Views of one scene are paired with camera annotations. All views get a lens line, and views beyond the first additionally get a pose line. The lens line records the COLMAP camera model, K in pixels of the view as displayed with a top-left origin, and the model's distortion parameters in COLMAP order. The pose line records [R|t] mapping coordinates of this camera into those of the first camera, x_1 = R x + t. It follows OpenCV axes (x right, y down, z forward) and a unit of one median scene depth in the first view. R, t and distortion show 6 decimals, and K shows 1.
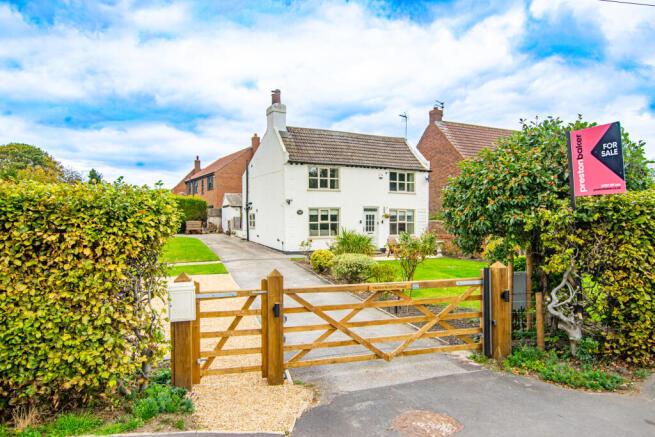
lens RADIAL K [[419.9, 0, 327.5], [0, 419.9, 219.2], [0, 0, 1]] dist [-0.014894, 0.000692]
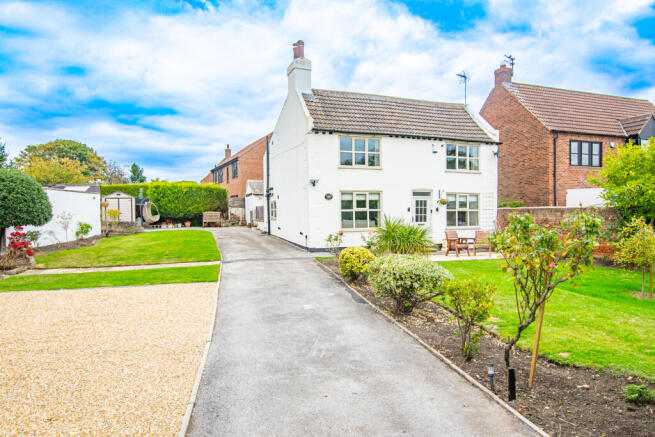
lens RADIAL K [[419.9, 0, 327.6], [0, 419.9, 216.6], [0, 0, 1]] dist [-0.014894, 0.000692]
pose [[0.995222, -0.005103, -0.097510, 0.005826], [0.005887, 0.999953, 0.007753, 0.012033], [0.097465, -0.008290, 0.995204, 0.214734]]
